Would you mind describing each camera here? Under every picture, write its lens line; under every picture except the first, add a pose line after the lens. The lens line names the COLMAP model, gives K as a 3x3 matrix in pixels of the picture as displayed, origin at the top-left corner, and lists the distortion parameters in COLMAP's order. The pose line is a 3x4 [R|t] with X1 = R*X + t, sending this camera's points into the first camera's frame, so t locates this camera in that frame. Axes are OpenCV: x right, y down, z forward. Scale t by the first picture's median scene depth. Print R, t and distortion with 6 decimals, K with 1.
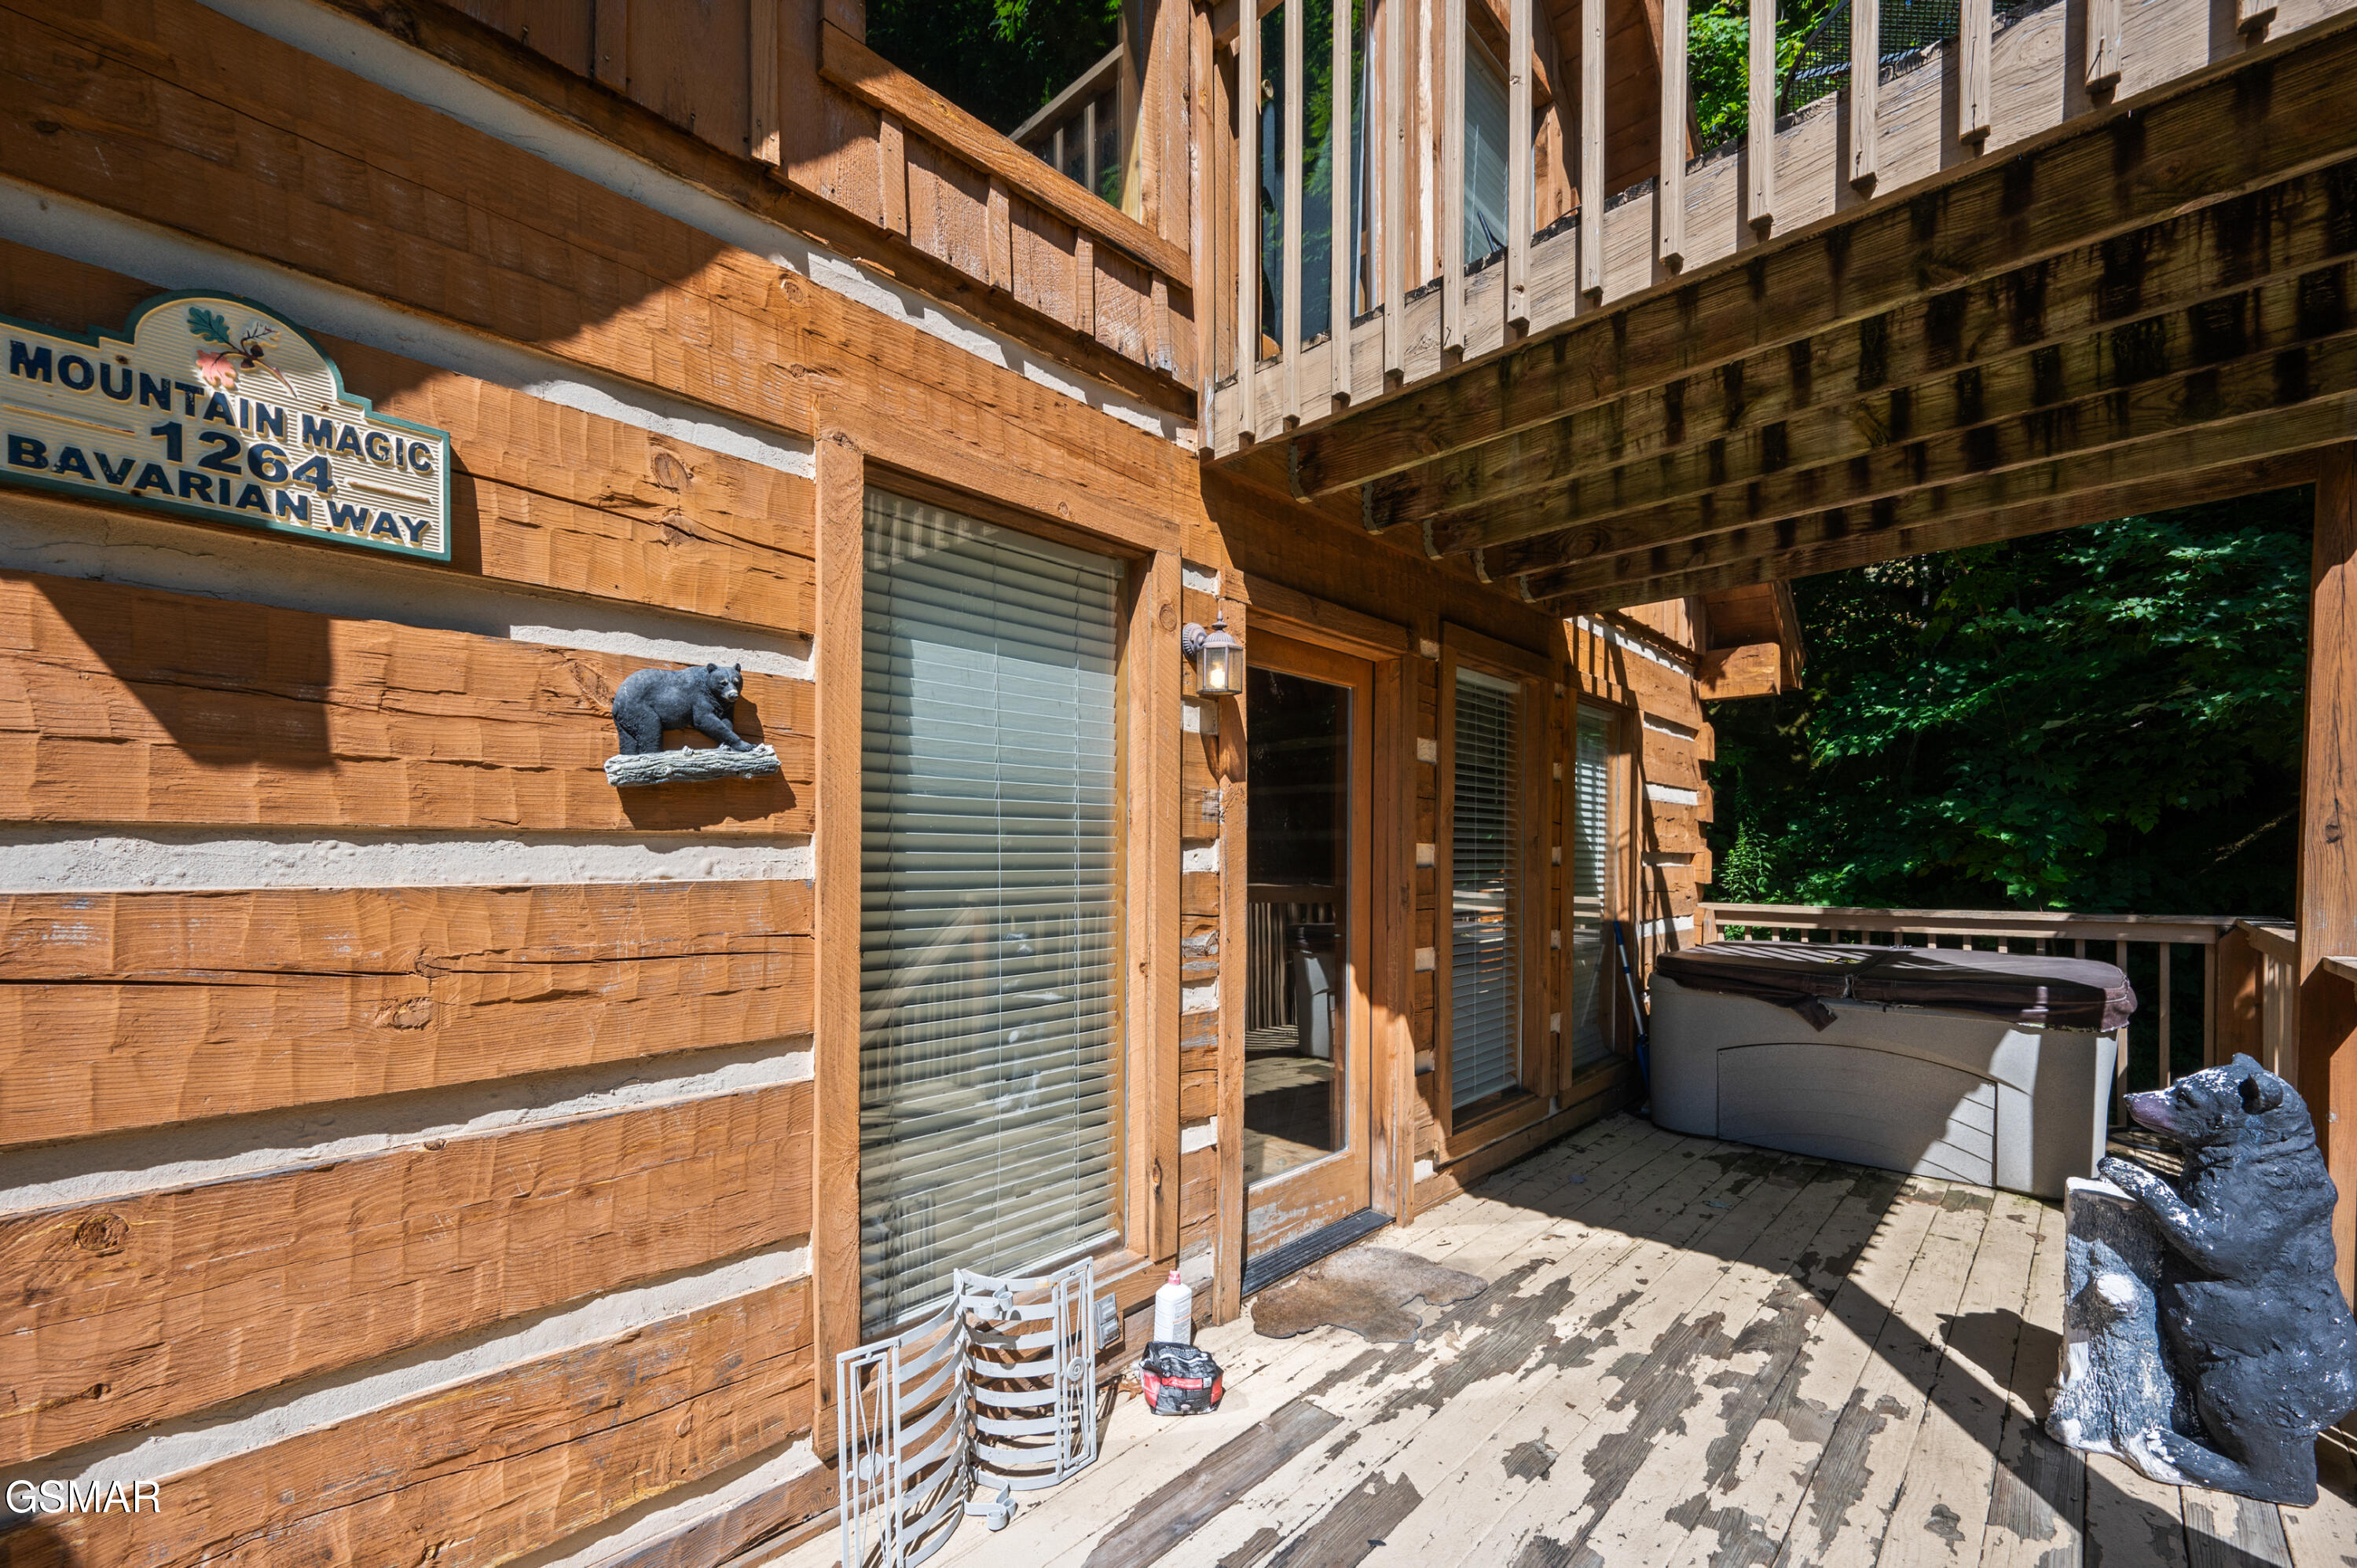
lens RADIAL K [[964.4, 0, 1179.3], [0, 964.4, 855.4], [0, 0, 1]] dist [-0.000144, -0.000192]
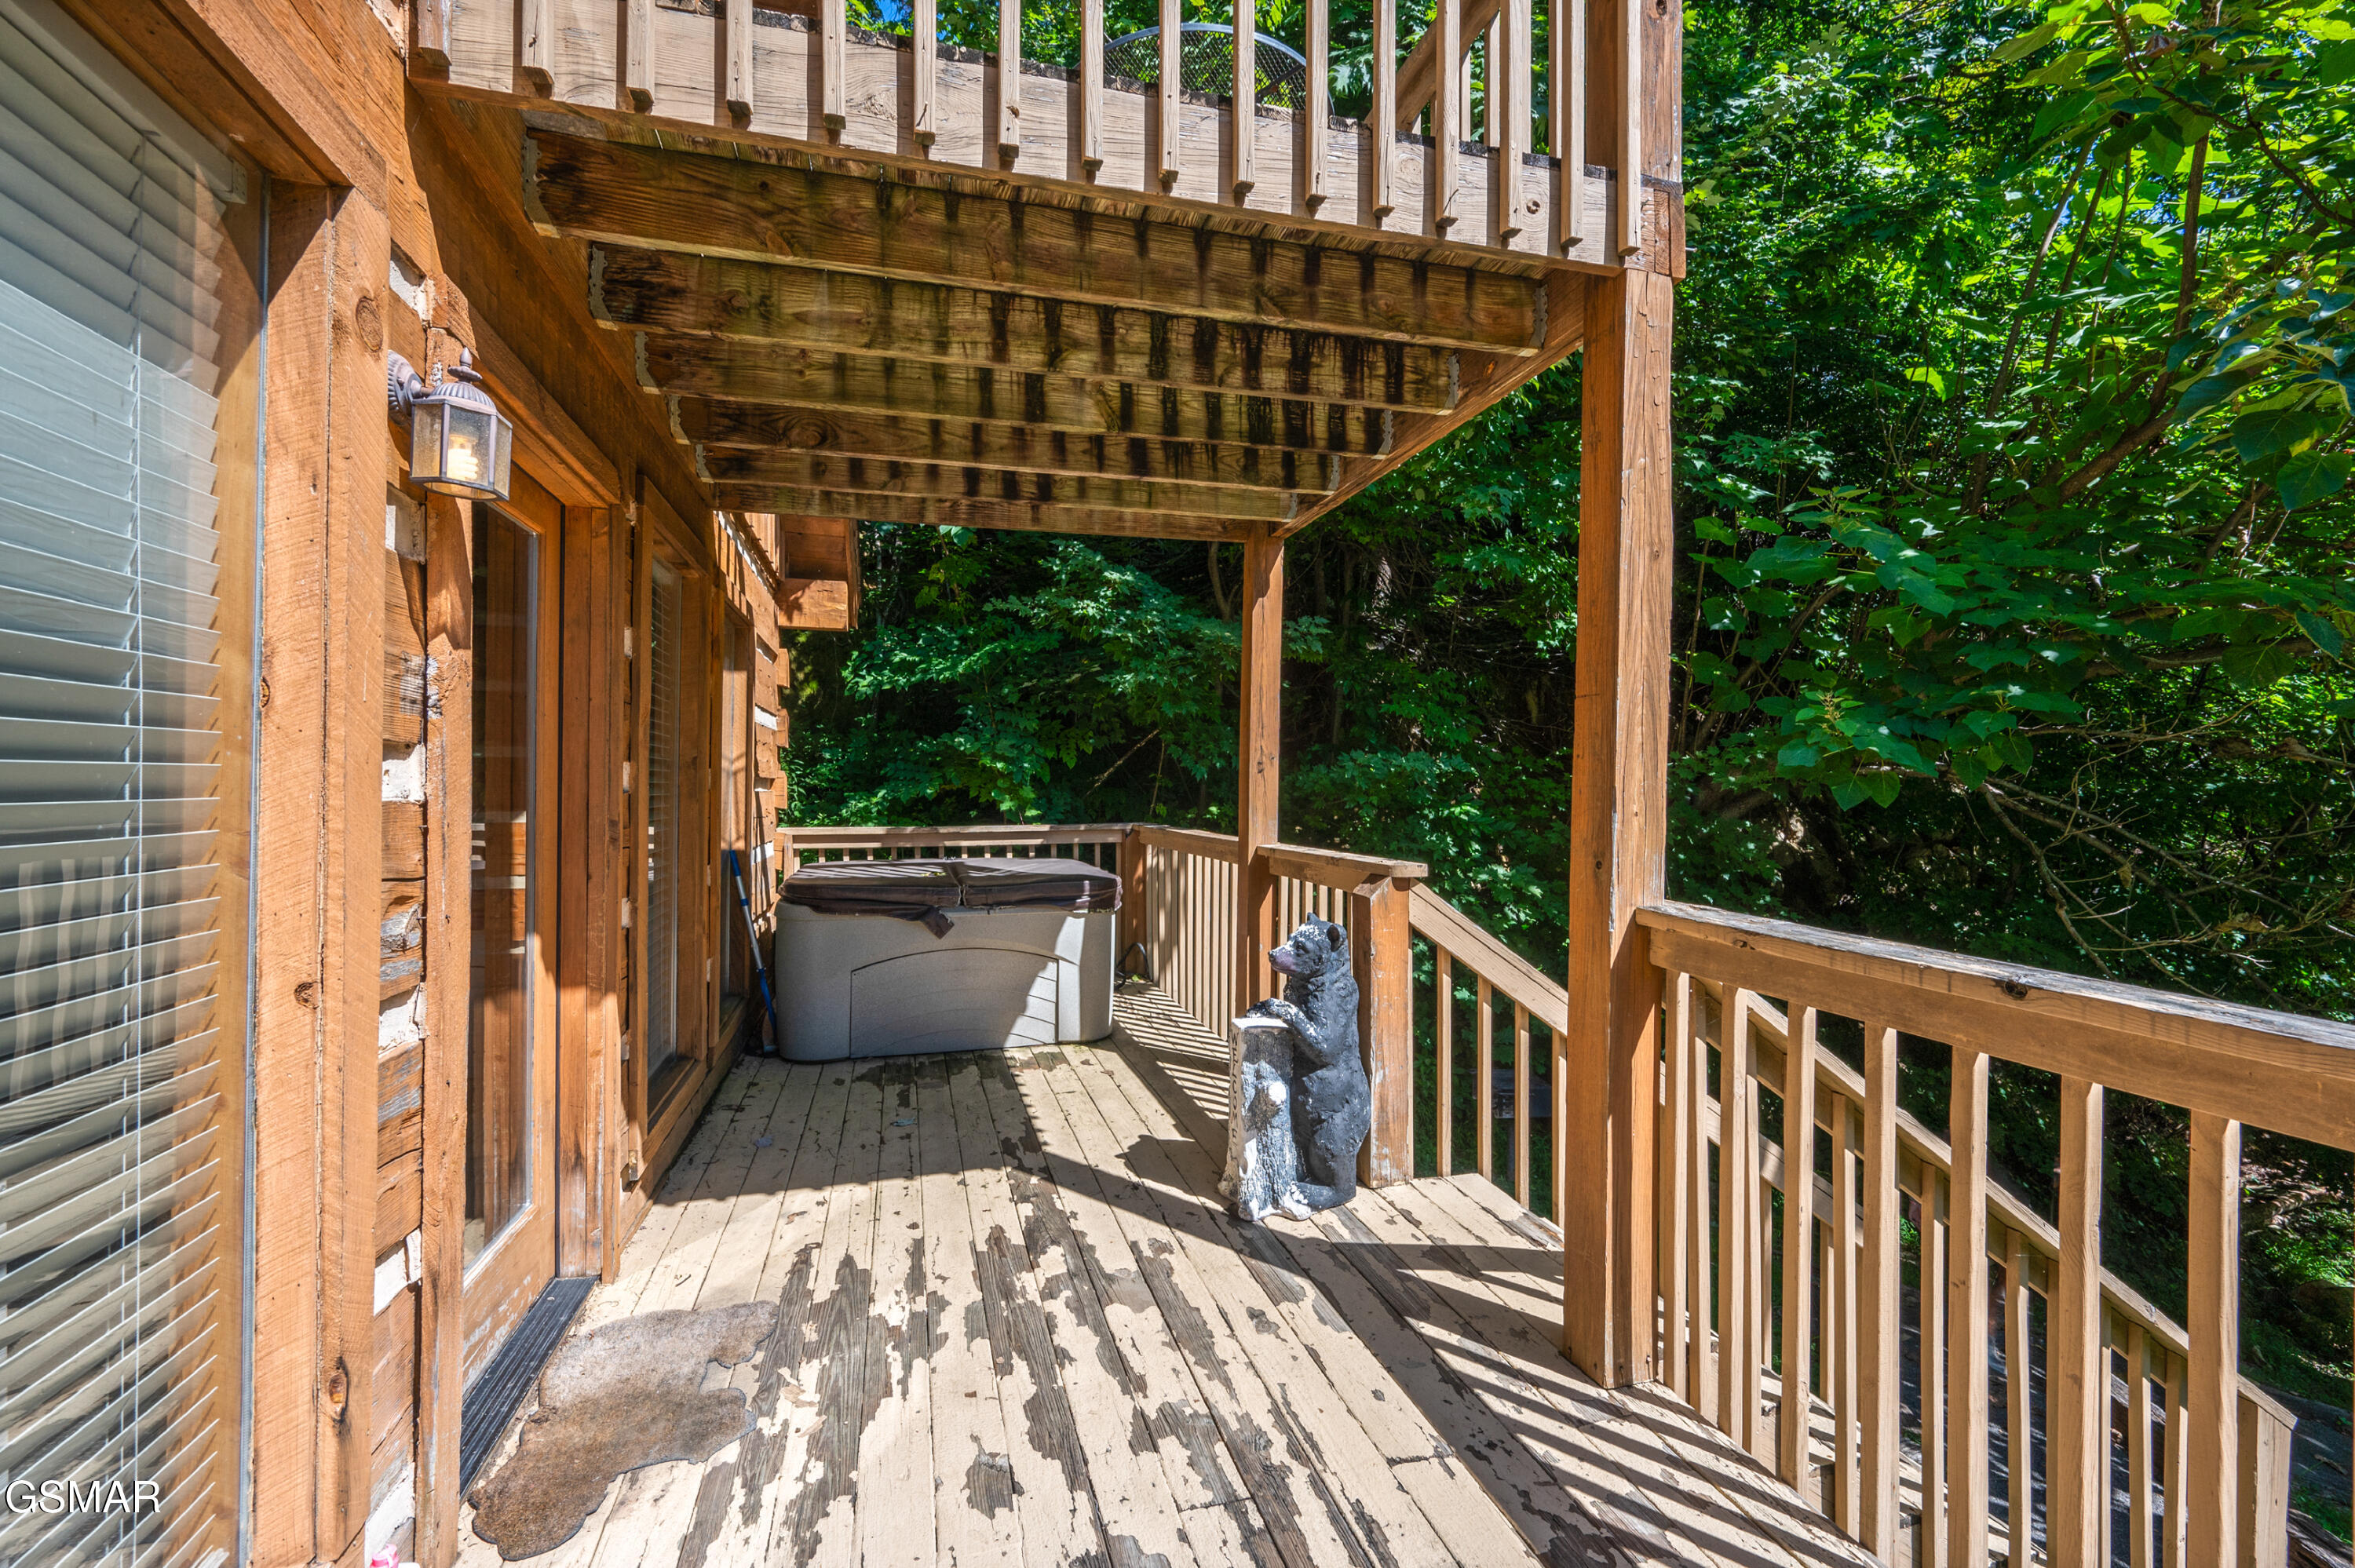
lens RADIAL K [[949.7, 0, 1176.3], [0, 949.7, 778.3], [0, 0, 1]] dist [-0.000199, 0.000095]
pose [[0.517274, 0.006653, 0.855794, -0.212109], [-0.003190, 0.999978, -0.005846, 0.005091], [-0.855814, 0.000294, 0.517283, 0.325466]]
